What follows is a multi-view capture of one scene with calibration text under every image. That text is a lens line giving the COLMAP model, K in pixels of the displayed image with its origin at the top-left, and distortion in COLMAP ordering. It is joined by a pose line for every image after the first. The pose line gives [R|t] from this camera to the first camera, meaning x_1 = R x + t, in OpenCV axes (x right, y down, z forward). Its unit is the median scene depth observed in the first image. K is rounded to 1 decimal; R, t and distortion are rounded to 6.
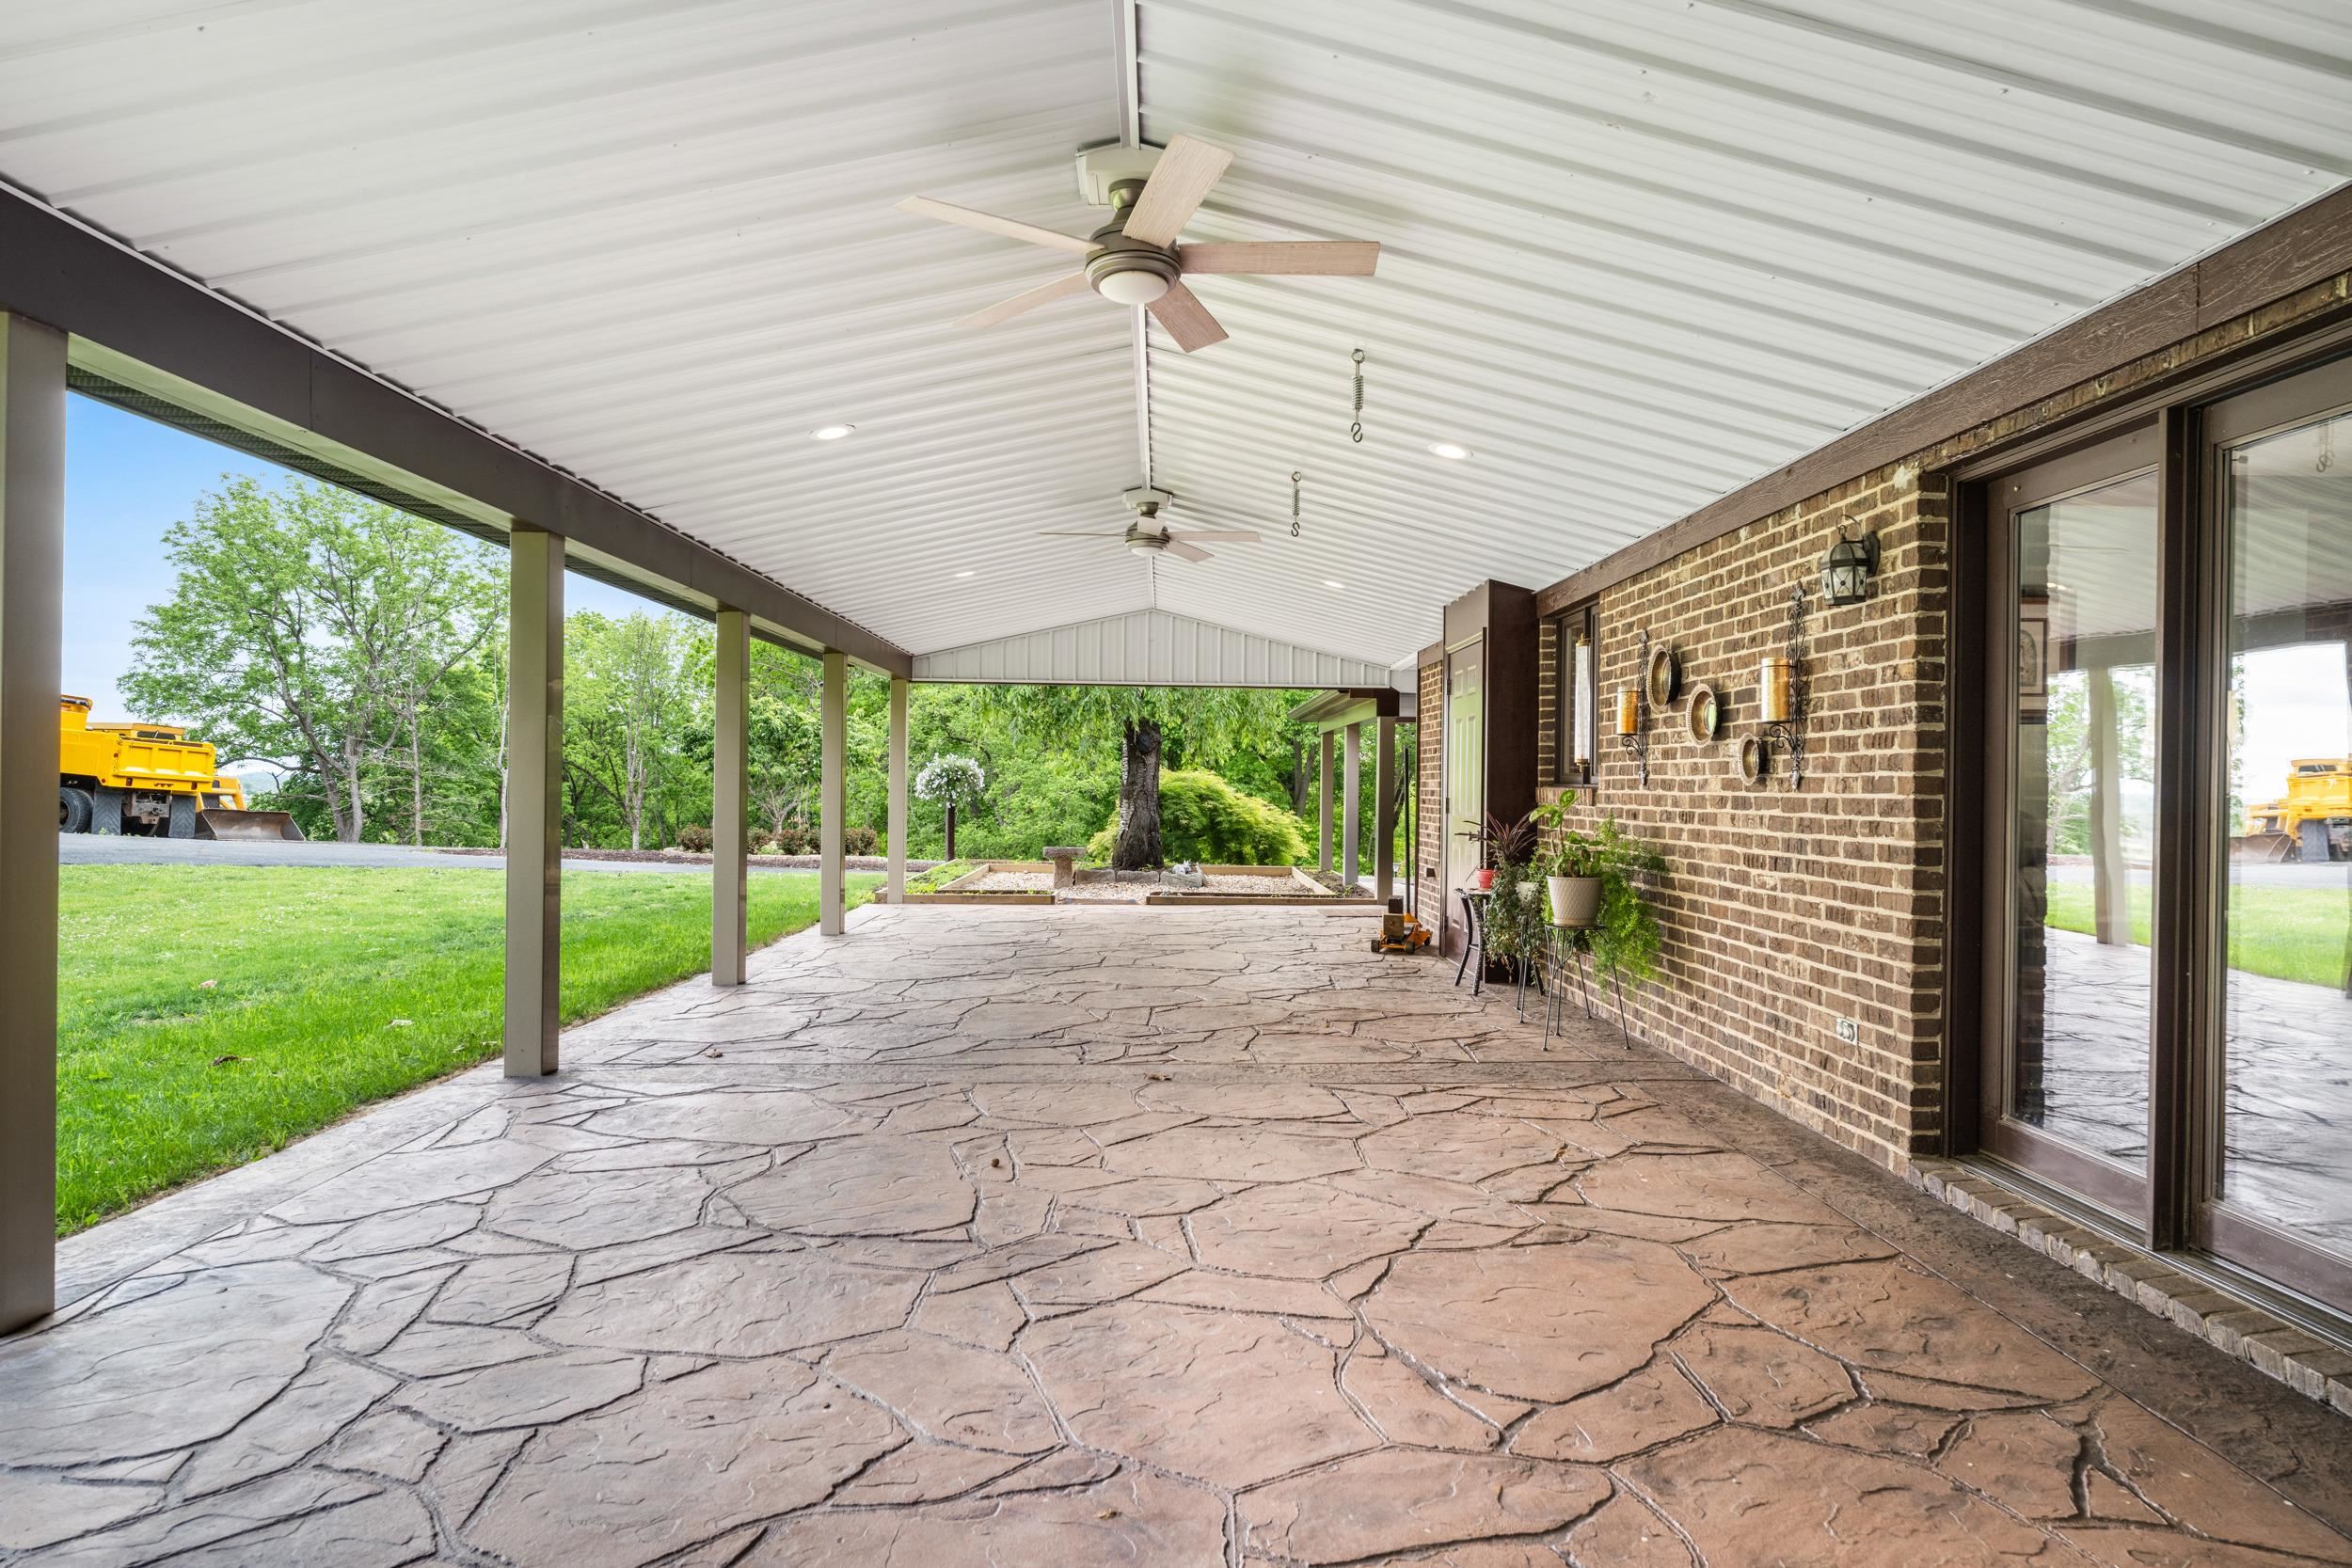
lens RADIAL K [[1322.6, 0, 1176.0], [0, 1322.6, 784.0], [0, 0, 1]] dist [-0.007373, -0.000690]
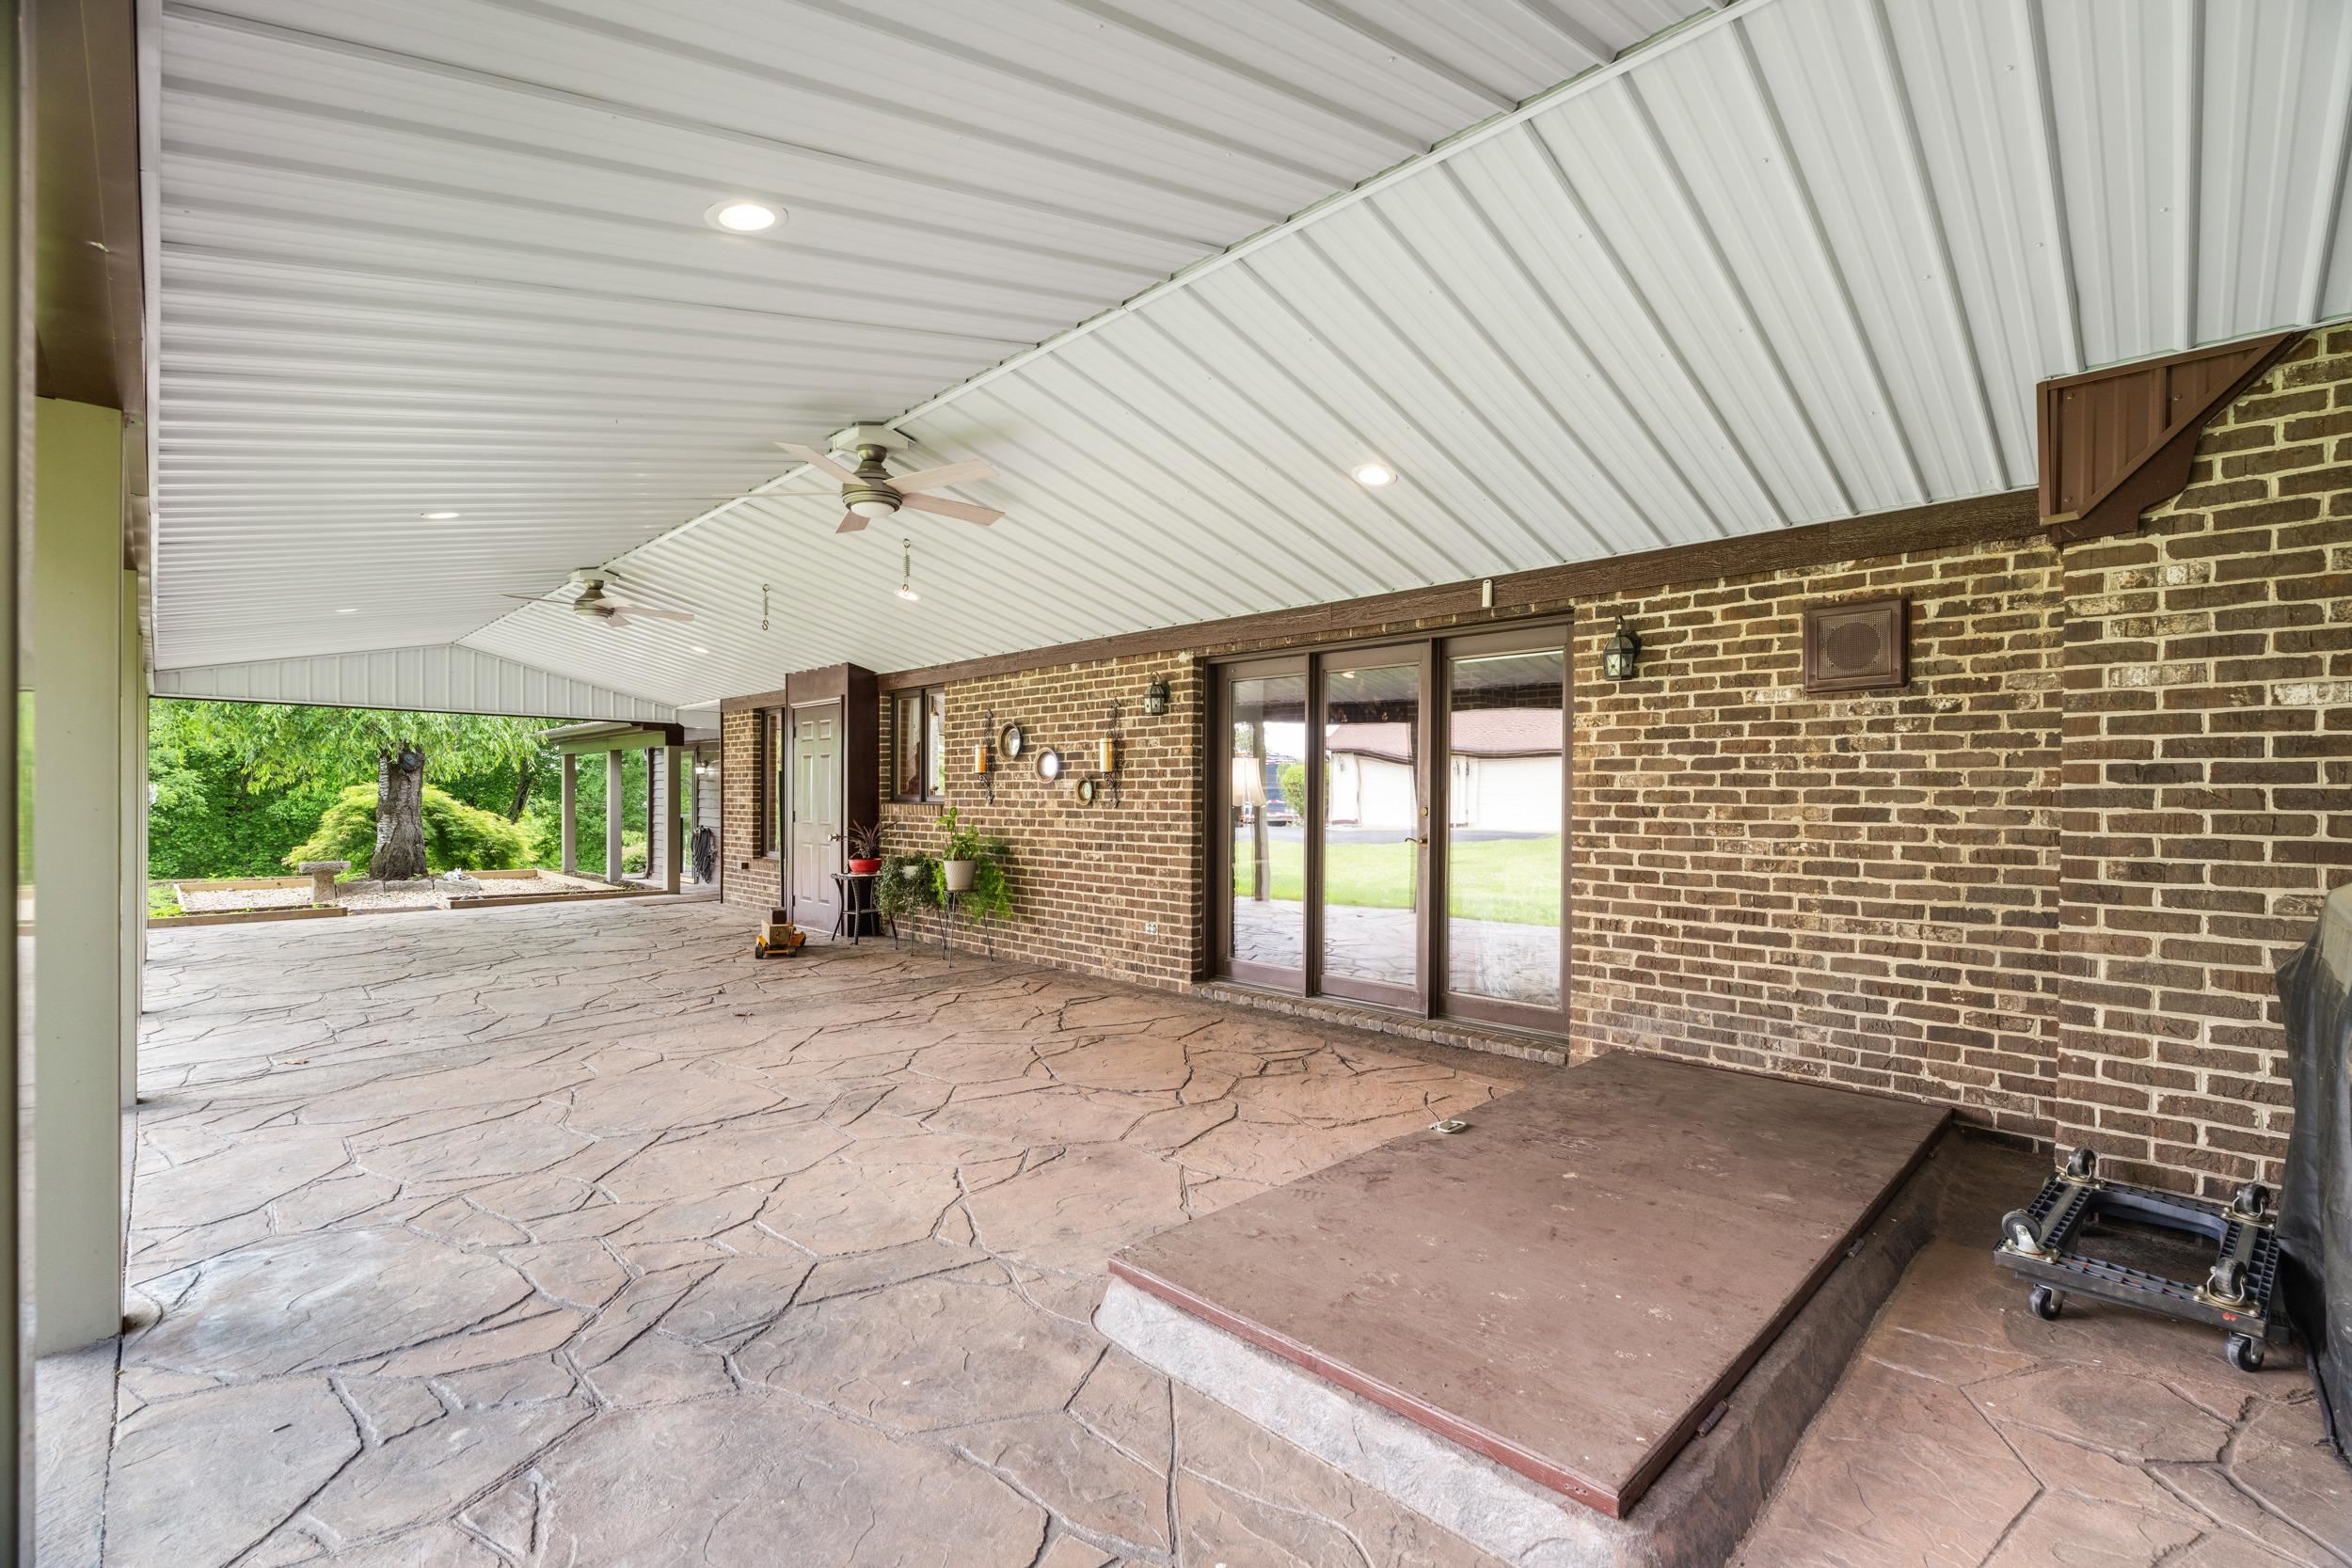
lens RADIAL K [[1046.0, 0, 1171.3], [0, 1046.0, 794.8], [0, 0, 1]] dist [-0.011593, 0.000253]
pose [[0.724345, -0.008249, 0.689388, -0.553891], [0.004501, 0.999964, 0.007235, -0.026686], [-0.689423, -0.002138, 0.724356, -0.164847]]
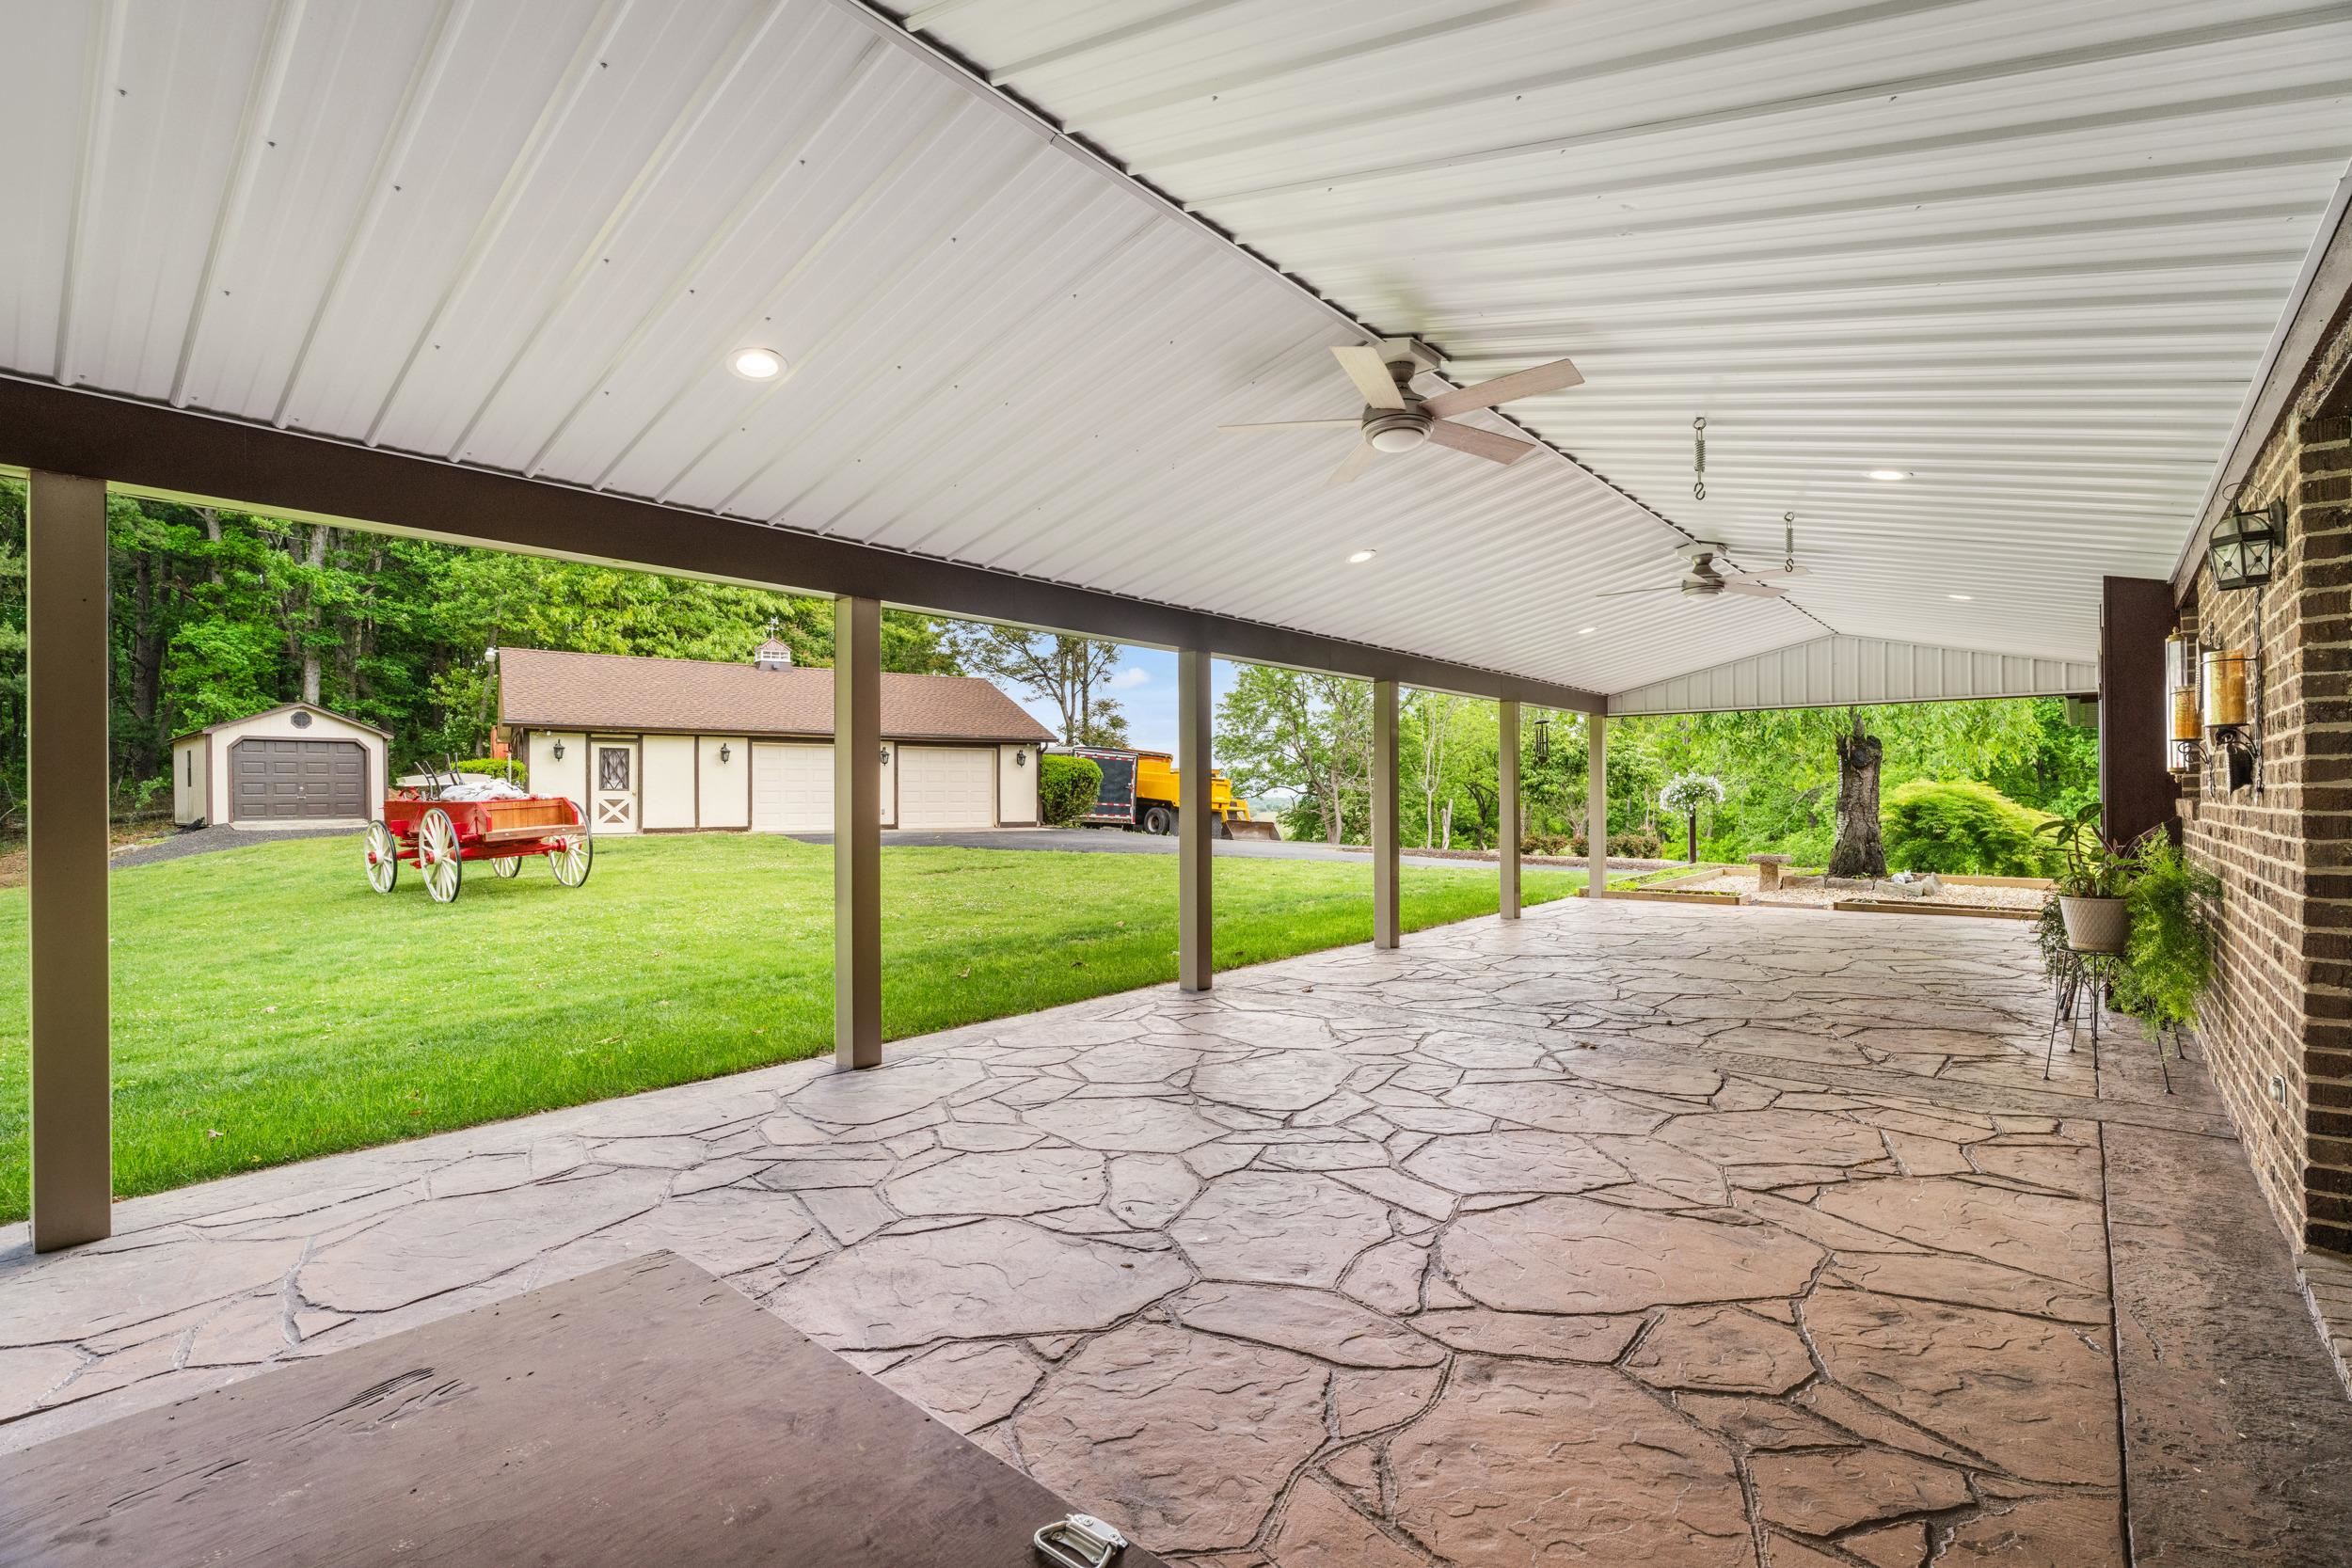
lens RADIAL K [[1046.0, 0, 1171.3], [0, 1046.0, 794.8], [0, 0, 1]] dist [-0.011593, 0.000253]
pose [[0.745851, -0.017317, -0.665888, 0.418425], [0.014701, 0.999846, -0.009536, -0.005620], [0.665951, -0.002677, 0.745991, 0.039669]]
